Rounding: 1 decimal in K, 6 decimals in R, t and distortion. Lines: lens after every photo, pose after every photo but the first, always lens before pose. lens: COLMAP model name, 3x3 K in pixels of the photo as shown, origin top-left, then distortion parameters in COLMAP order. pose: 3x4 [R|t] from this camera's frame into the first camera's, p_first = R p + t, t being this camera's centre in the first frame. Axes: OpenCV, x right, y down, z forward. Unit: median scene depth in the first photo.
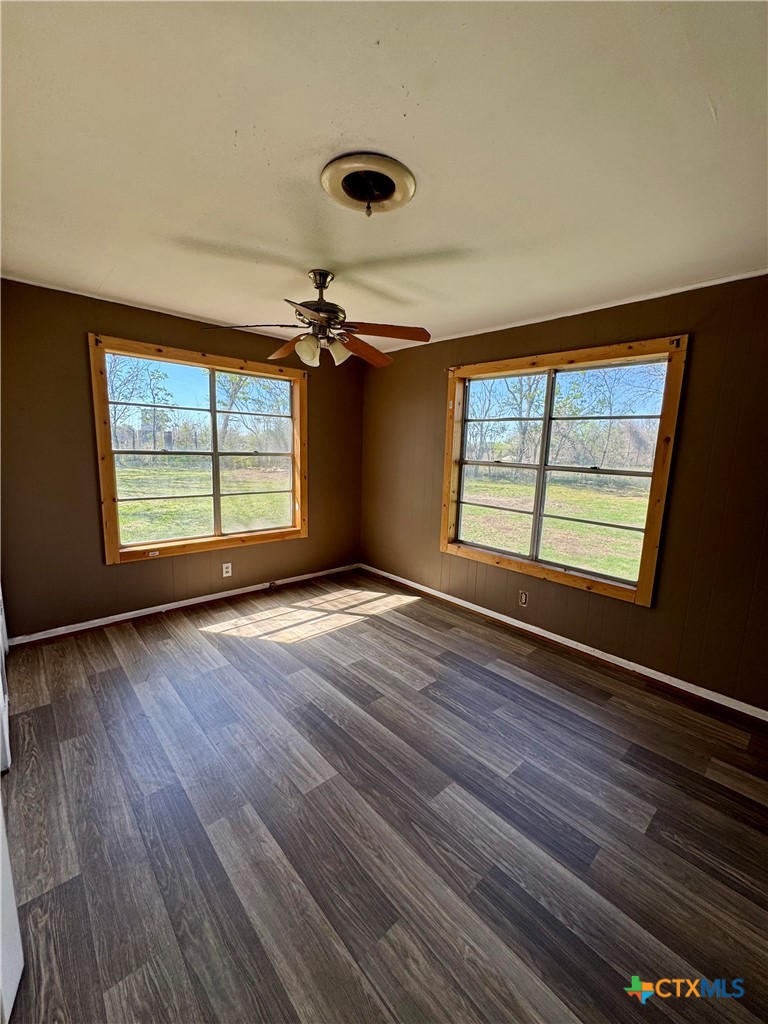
lens RADIAL K [[415.5, 0, 384.0], [0, 415.5, 512.0], [0, 0, 1]] dist [-0.000691, 0.000232]
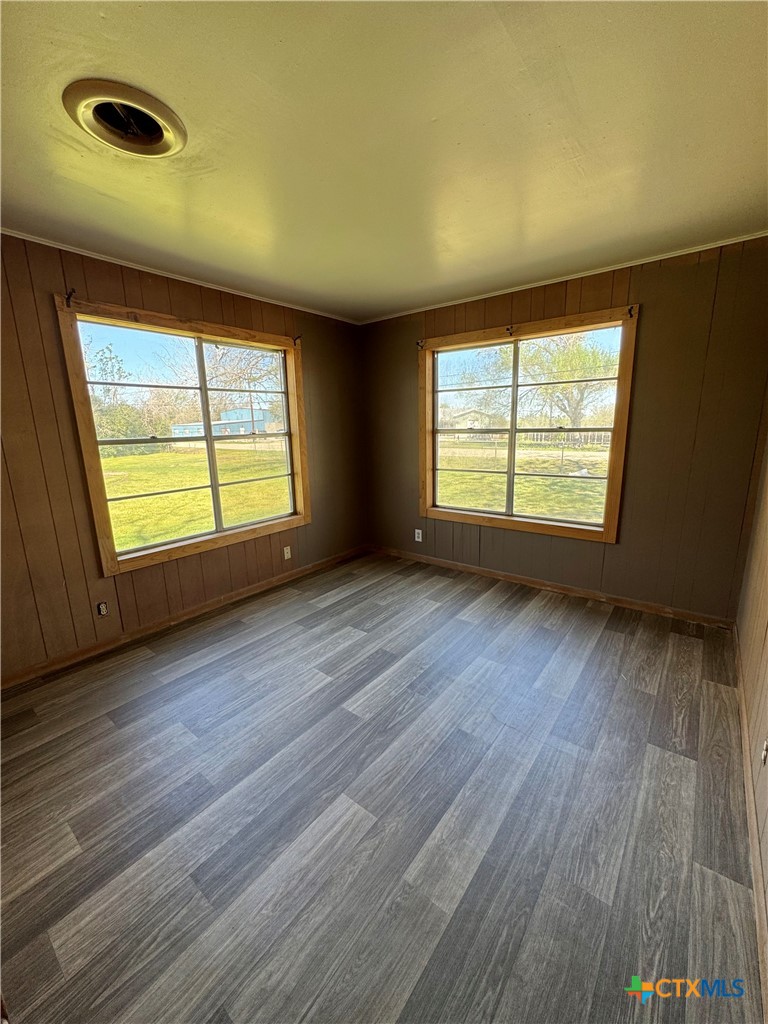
lens RADIAL K [[390.0, 0, 382.7], [0, 390.0, 496.0], [0, 0, 1]] dist [-0.013614, 0.000475]
pose [[-0.141724, -0.216847, 0.965863, -0.880480], [0.177409, 0.954350, 0.240294, -0.191023], [-0.973879, 0.205409, -0.096784, 0.959998]]
